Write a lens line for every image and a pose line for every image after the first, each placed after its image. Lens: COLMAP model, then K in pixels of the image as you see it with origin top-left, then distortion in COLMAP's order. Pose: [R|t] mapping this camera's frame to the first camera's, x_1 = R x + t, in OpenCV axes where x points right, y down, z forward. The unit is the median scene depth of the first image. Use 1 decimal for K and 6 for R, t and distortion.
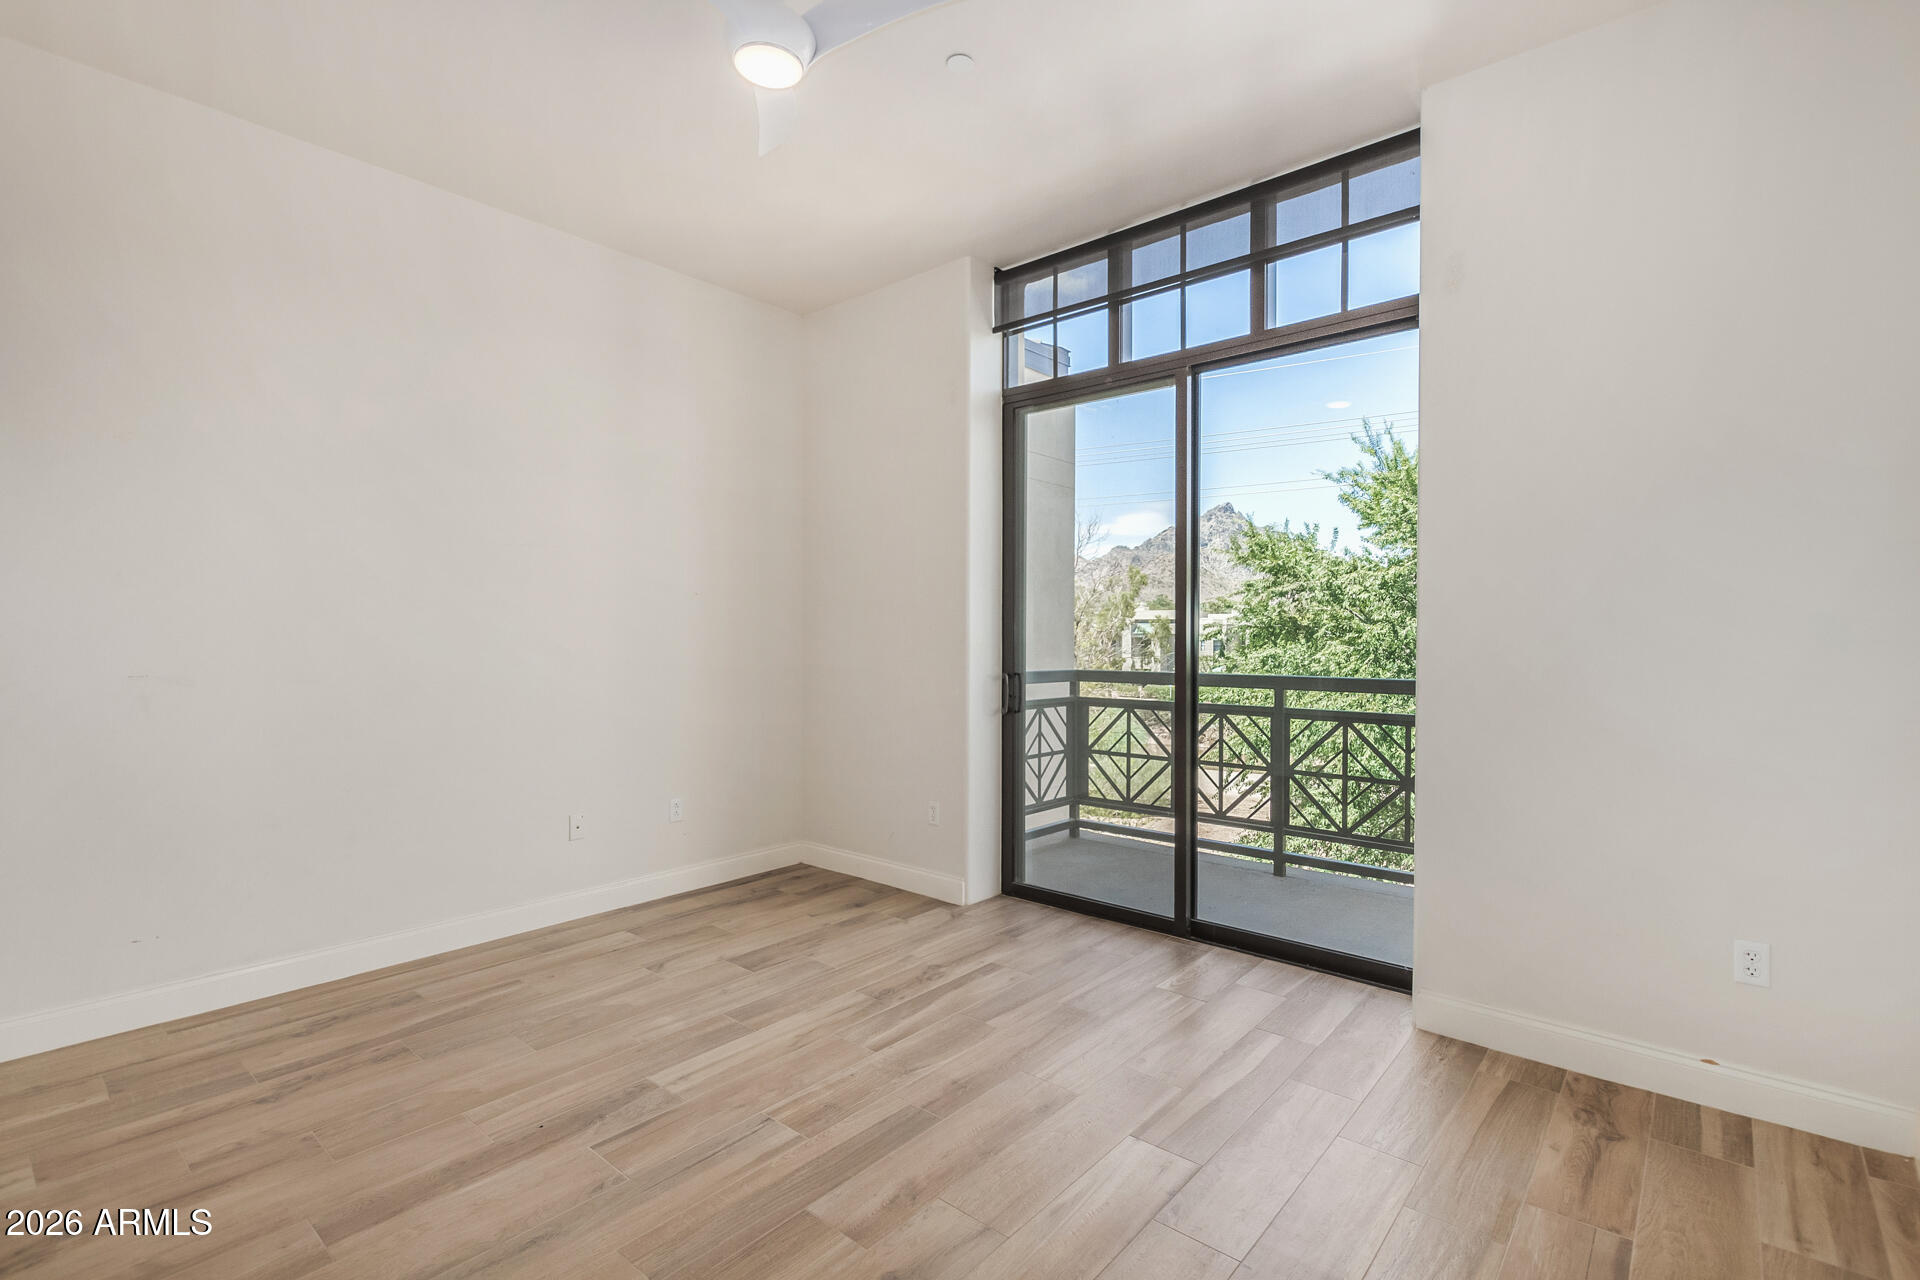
lens RADIAL K [[880.2, 0, 960.6], [0, 880.2, 631.7], [0, 0, 1]] dist [0.003273, -0.000060]
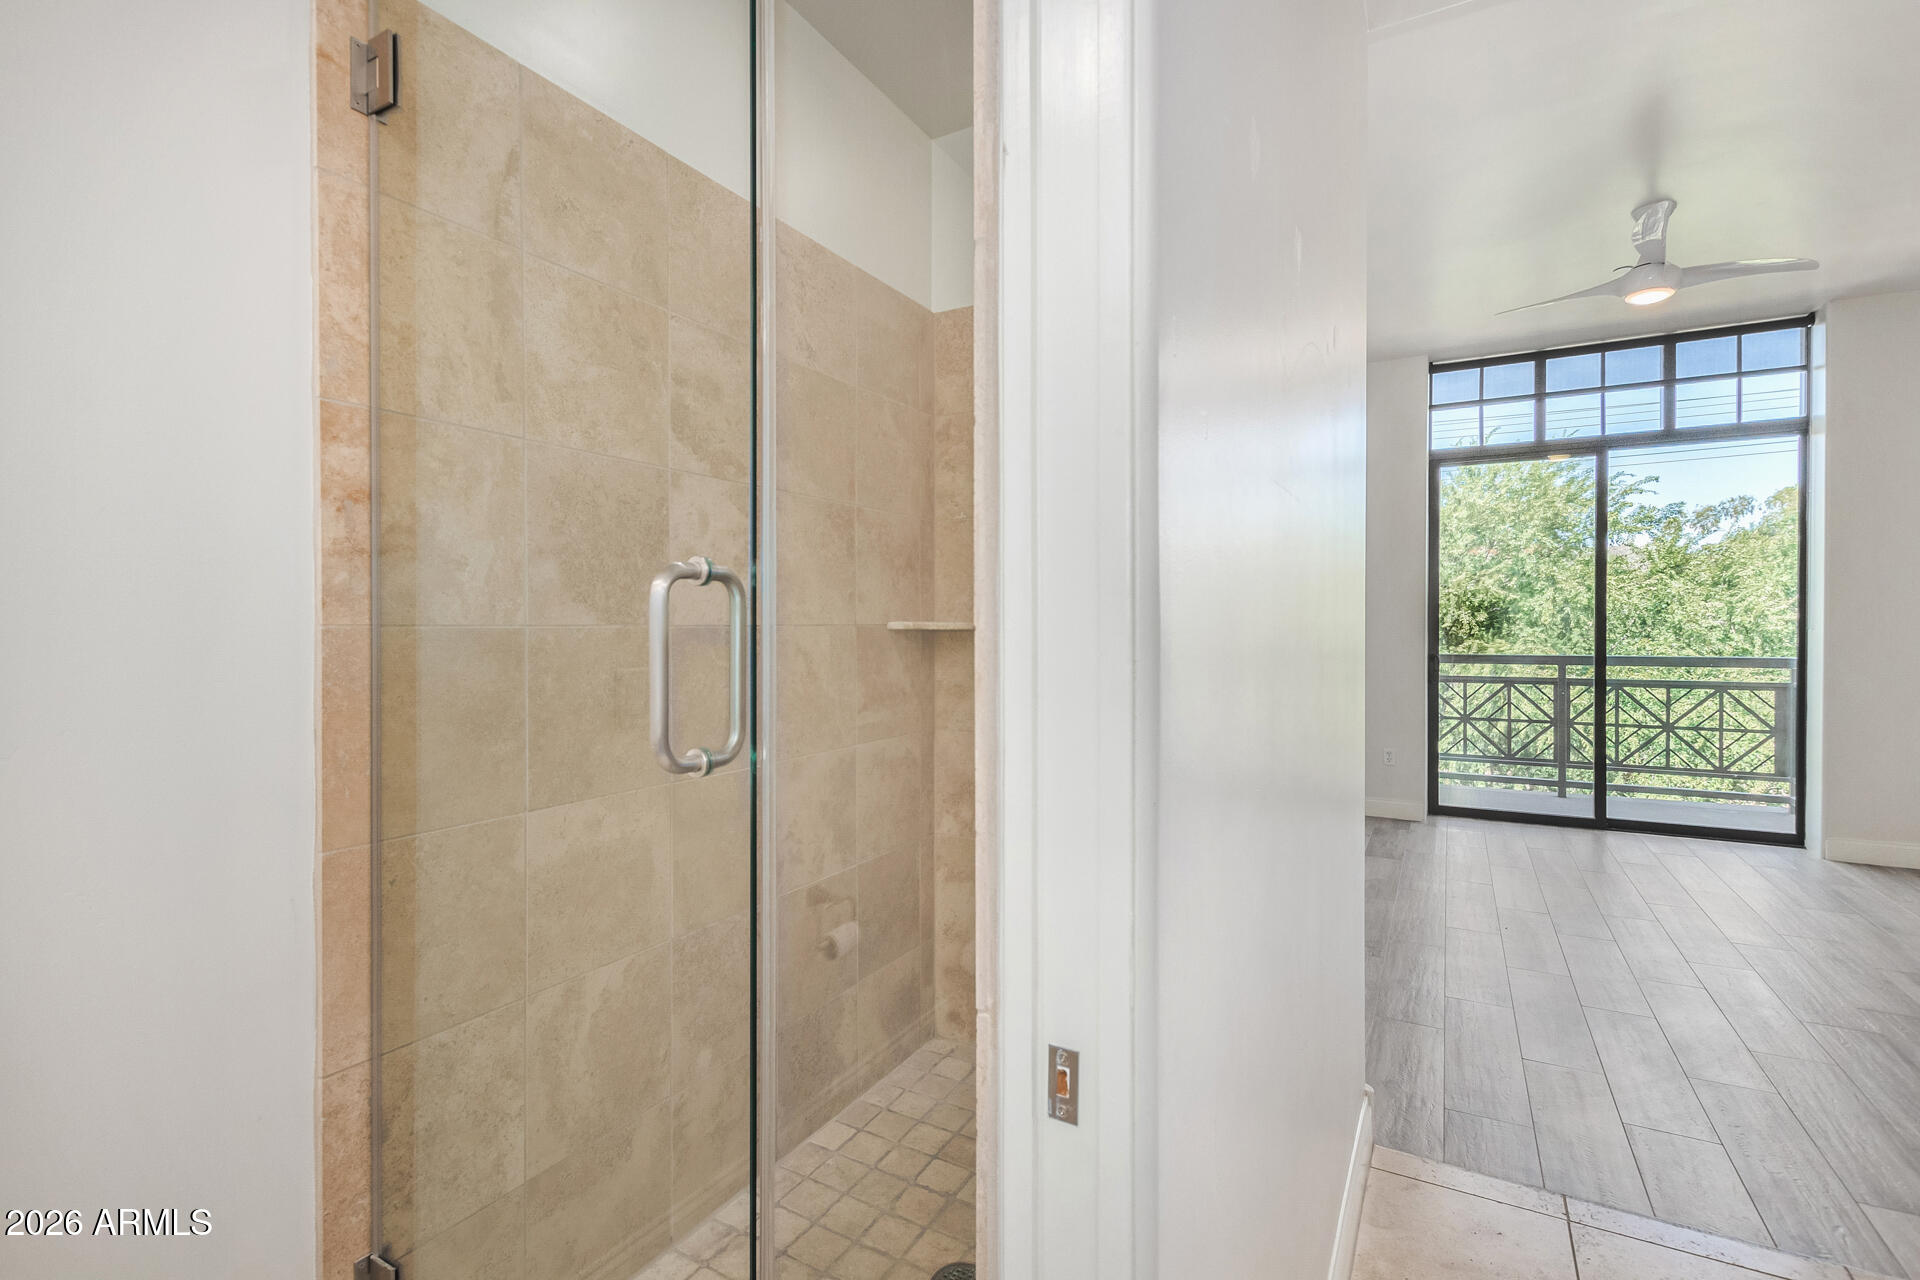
lens RADIAL K [[872.1, 0, 971.4], [0, 872.1, 645.4], [0, 0, 1]] dist [0.003965, 0.000131]
pose [[0.980331, -0.008843, 0.197163, -1.214393], [0.004322, 0.999718, 0.023349, -0.005592], [-0.197314, -0.022037, 0.980093, -0.266076]]
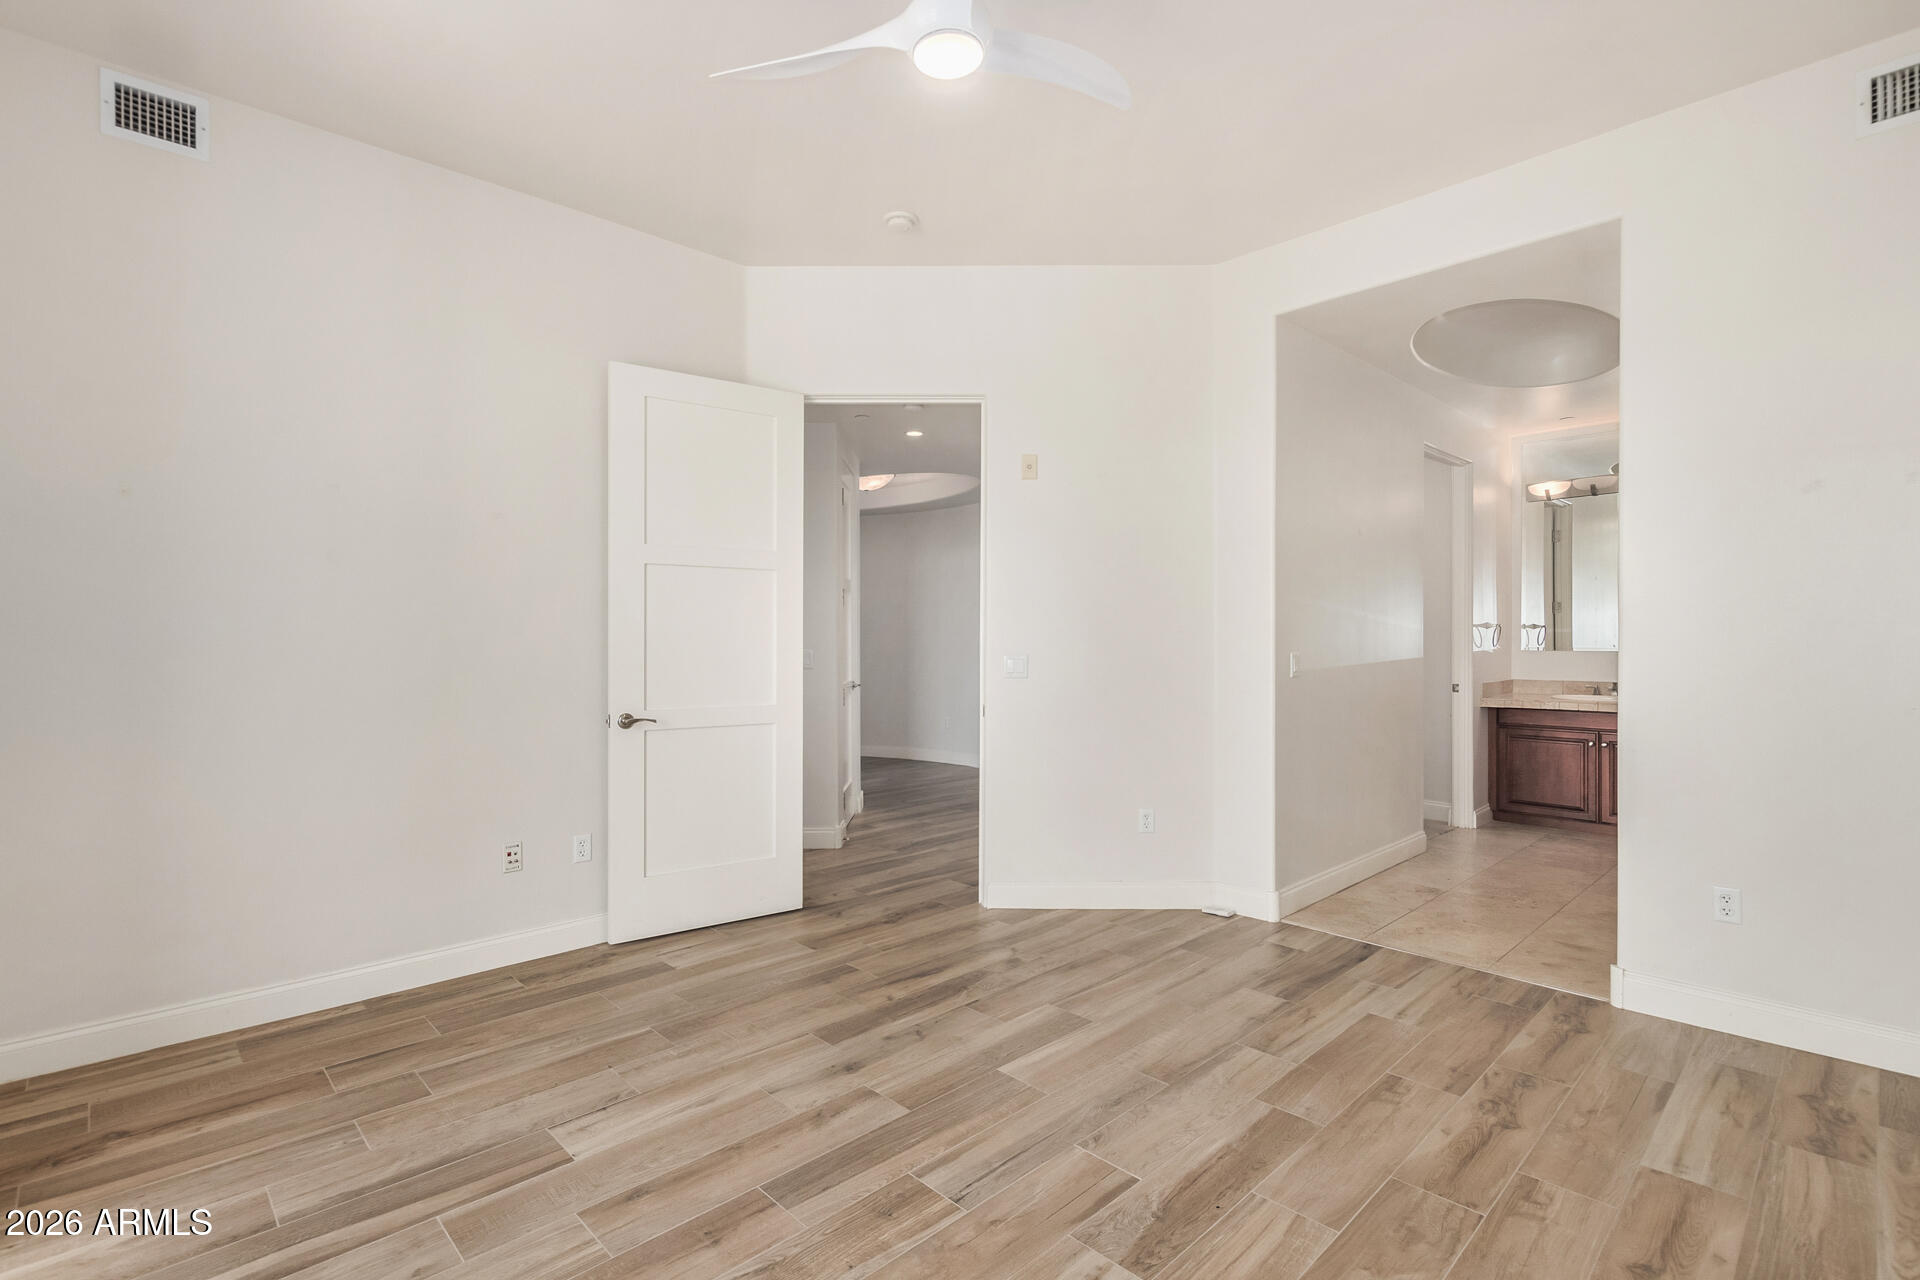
lens RADIAL K [[893.4, 0, 960.0], [0, 893.4, 640.0], [0, 0, 1]] dist [0.002029, -0.000278]
pose [[-0.995697, -0.000370, 0.092673, -0.210674], [-0.000222, 0.999999, 0.001607, 0.005206], [-0.092674, 0.001579, -0.995695, 1.303332]]
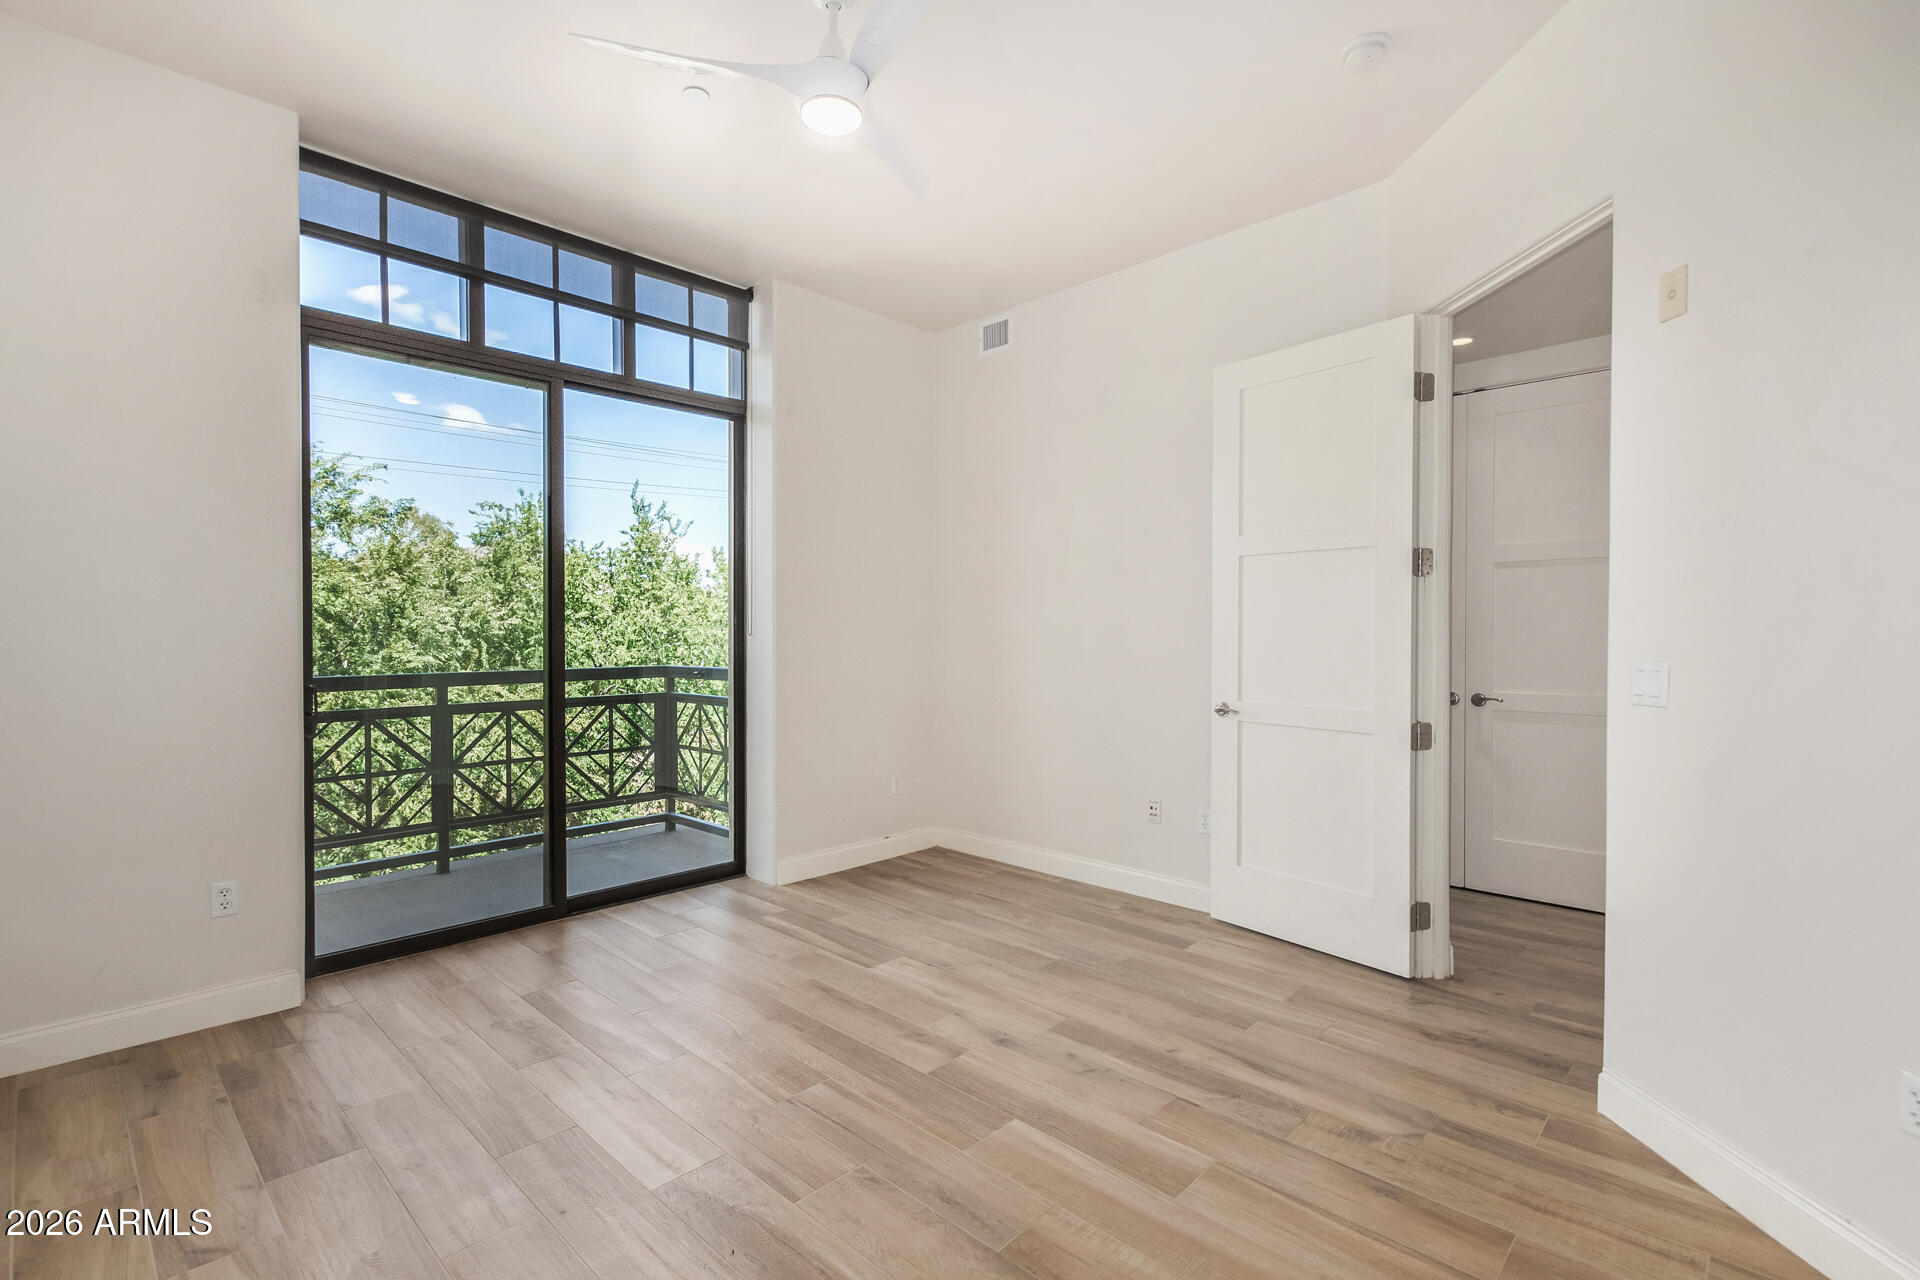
lens RADIAL K [[880.2, 0, 960.6], [0, 880.2, 631.7], [0, 0, 1]] dist [0.003273, -0.000060]
pose [[0.053022, -0.004745, 0.998582, -0.869493], [-0.000954, 0.999988, 0.004802, -0.003513], [-0.998593, -0.001207, 0.053016, 0.519235]]
